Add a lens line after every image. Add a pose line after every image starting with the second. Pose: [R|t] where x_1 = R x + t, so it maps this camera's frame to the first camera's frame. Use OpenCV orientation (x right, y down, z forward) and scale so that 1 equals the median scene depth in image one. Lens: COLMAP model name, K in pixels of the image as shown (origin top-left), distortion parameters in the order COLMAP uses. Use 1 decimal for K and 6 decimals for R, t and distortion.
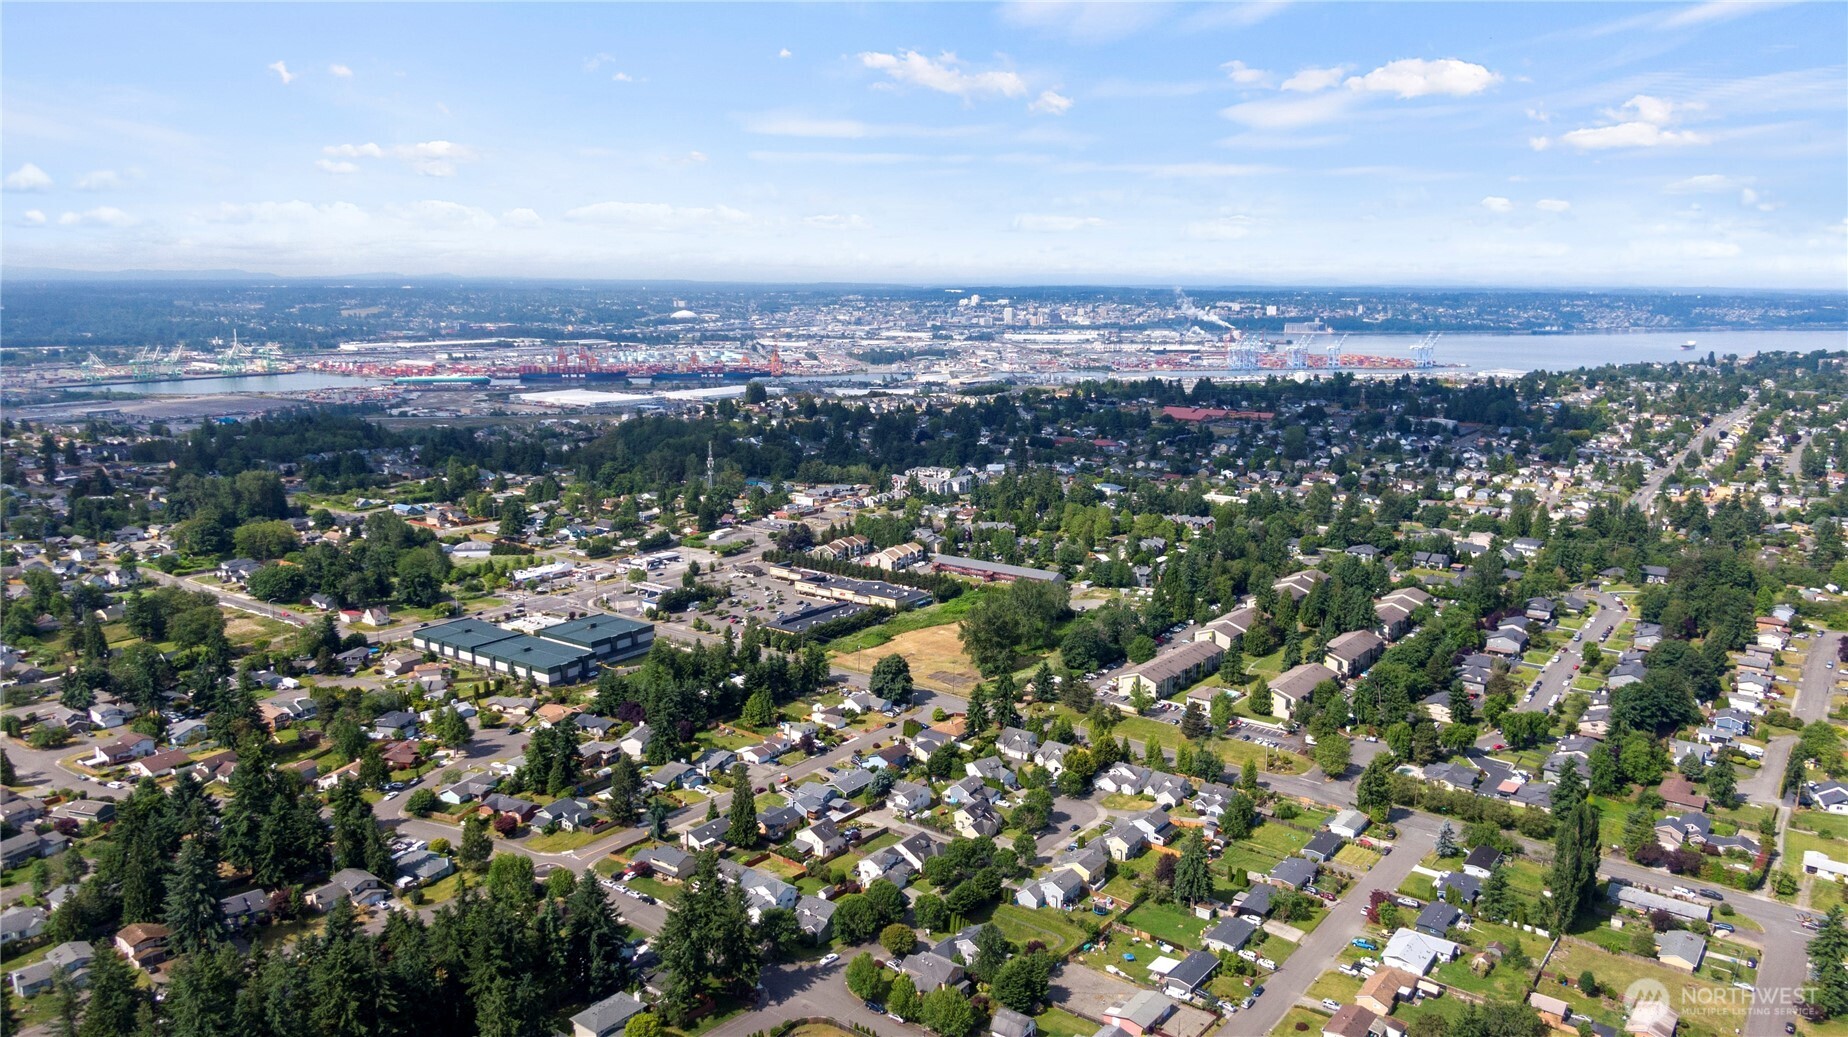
lens RADIAL K [[1315.5, 0, 919.4], [0, 1315.5, 529.7], [0, 0, 1]] dist [0.056632, -0.098043]
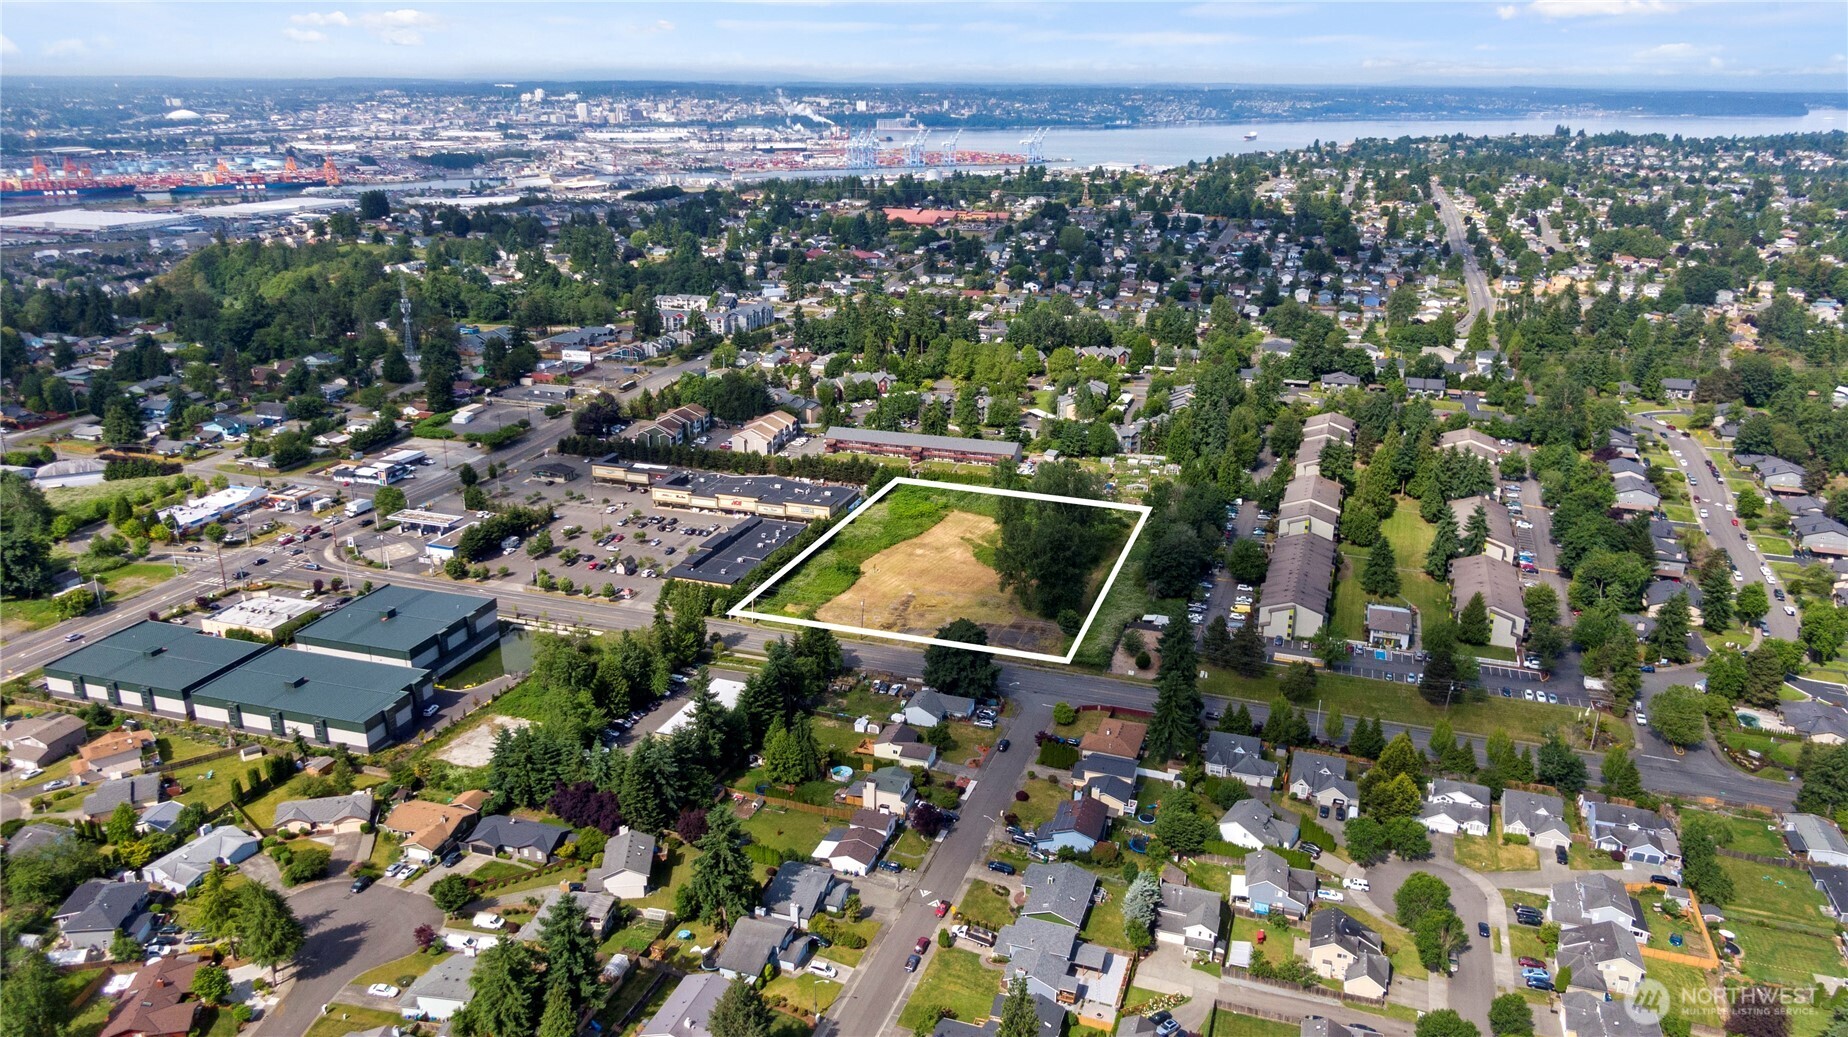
lens RADIAL K [[1312.6, 0, 920.8], [0, 1312.6, 544.5], [0, 0, 1]] dist [0.041483, -0.064008]
pose [[0.948185, -0.105998, 0.299515, -0.154285], [0.058715, 0.984929, 0.162689, -0.030412], [-0.312246, -0.136673, 0.940119, 0.299506]]
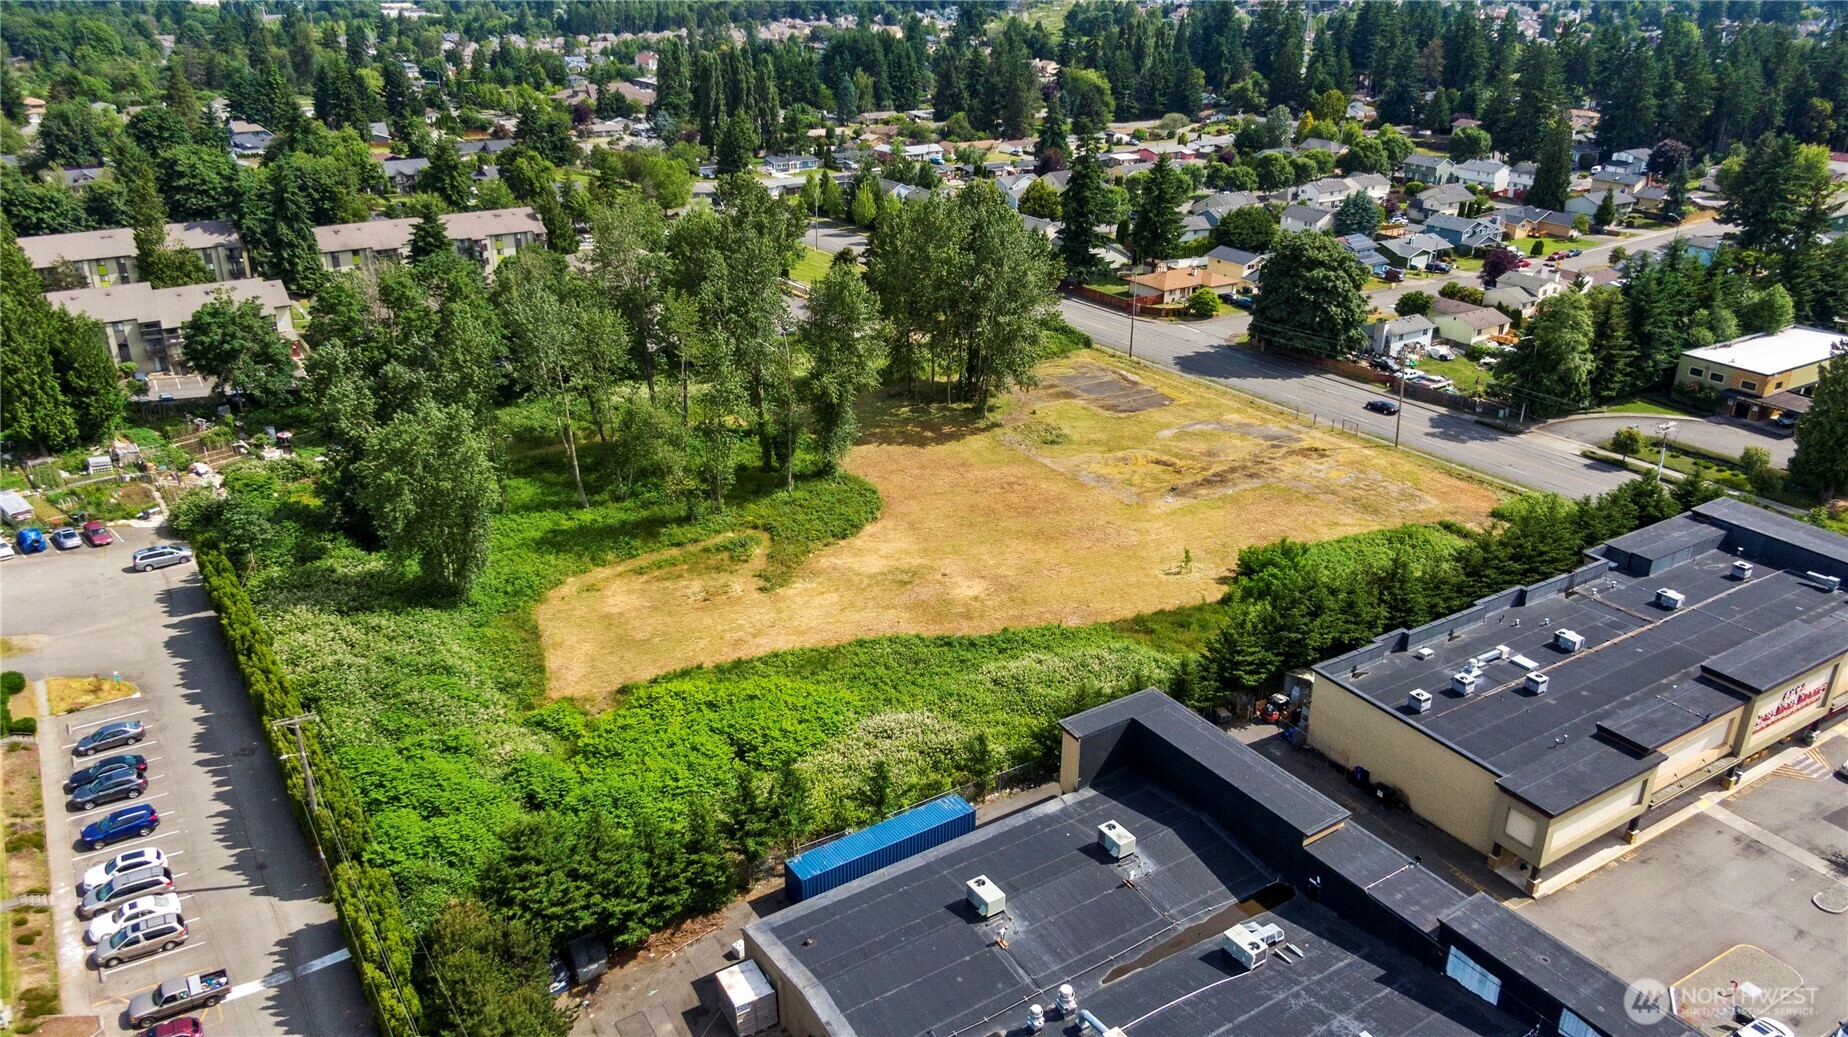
lens RADIAL K [[1312.6, 0, 920.8], [0, 1312.6, 544.5], [0, 0, 1]] dist [0.041483, -0.064008]
pose [[-0.936848, -0.152926, 0.314531, -0.032035], [0.058664, 0.817881, 0.572390, -0.037085], [-0.344782, 0.554693, -0.757258, 0.958568]]
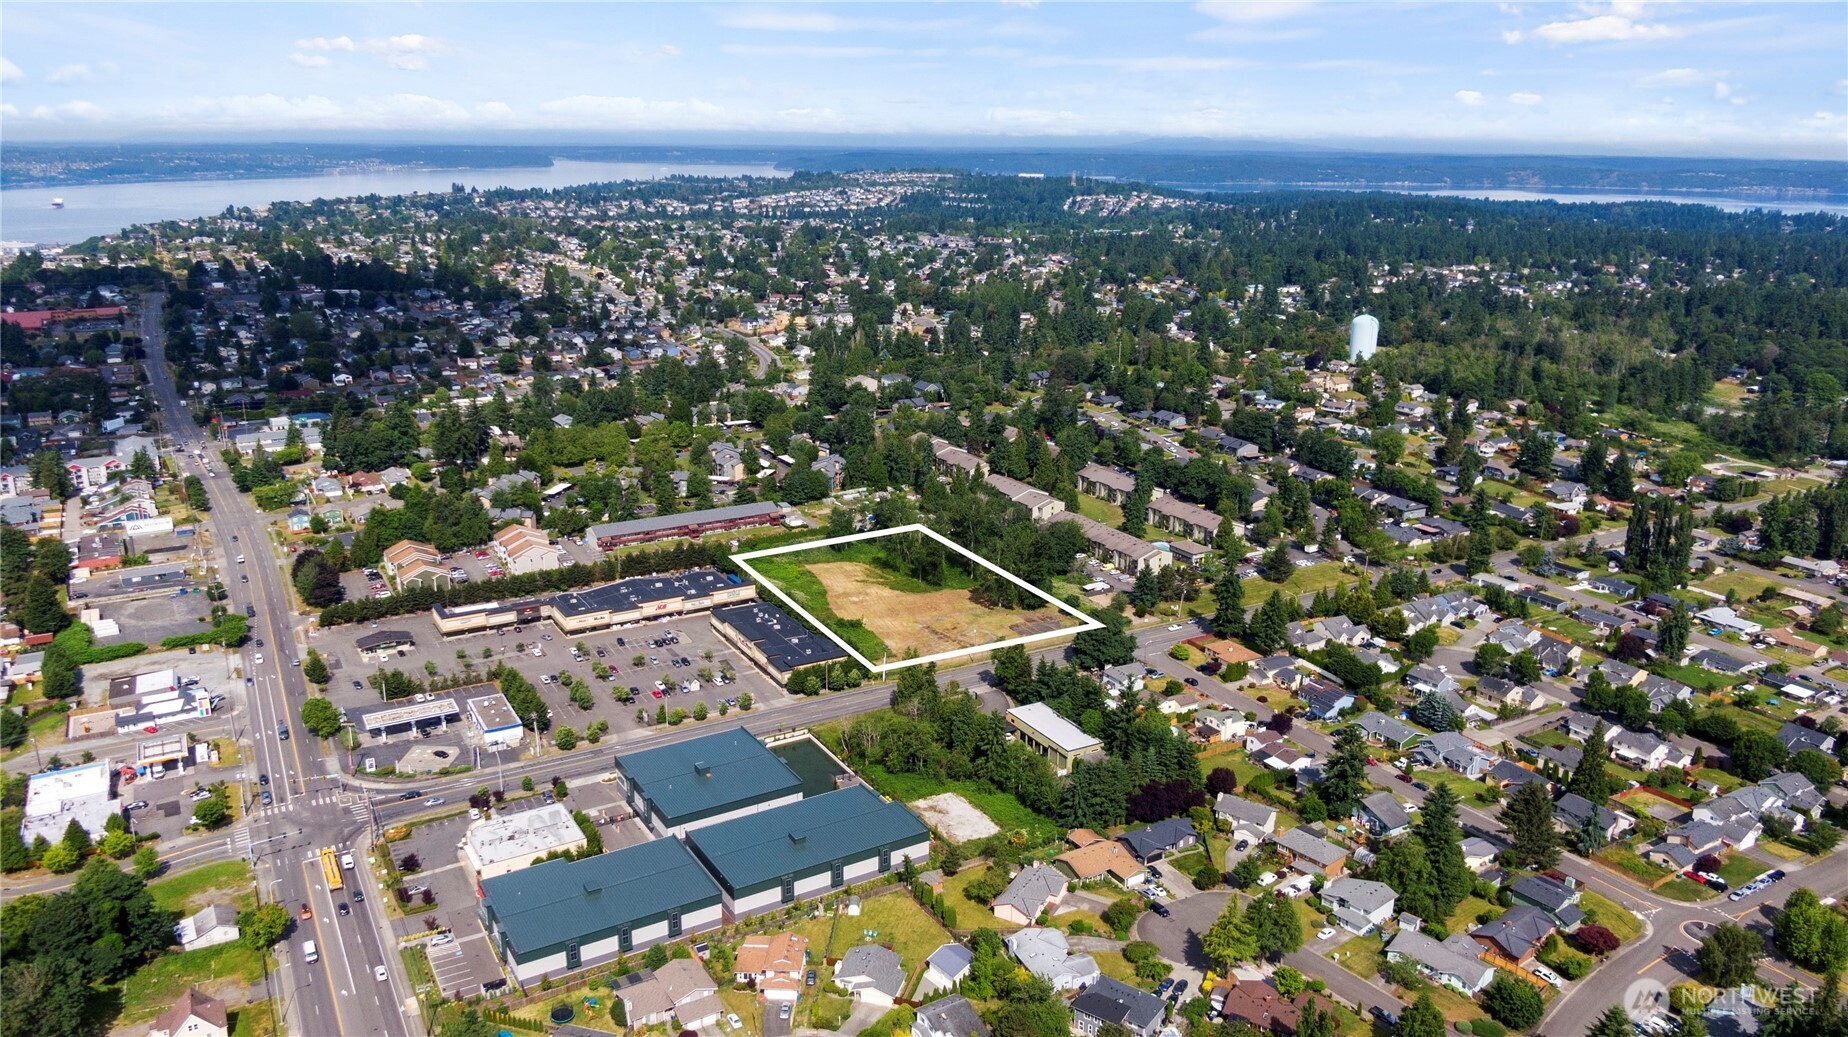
lens RADIAL K [[1312.6, 0, 920.8], [0, 1312.6, 544.5], [0, 0, 1]] dist [0.041483, -0.064008]
pose [[0.384437, -0.274514, 0.881391, -0.523307], [0.168995, 0.959557, 0.225148, -0.097444], [-0.907551, 0.062396, 0.415280, 0.538536]]
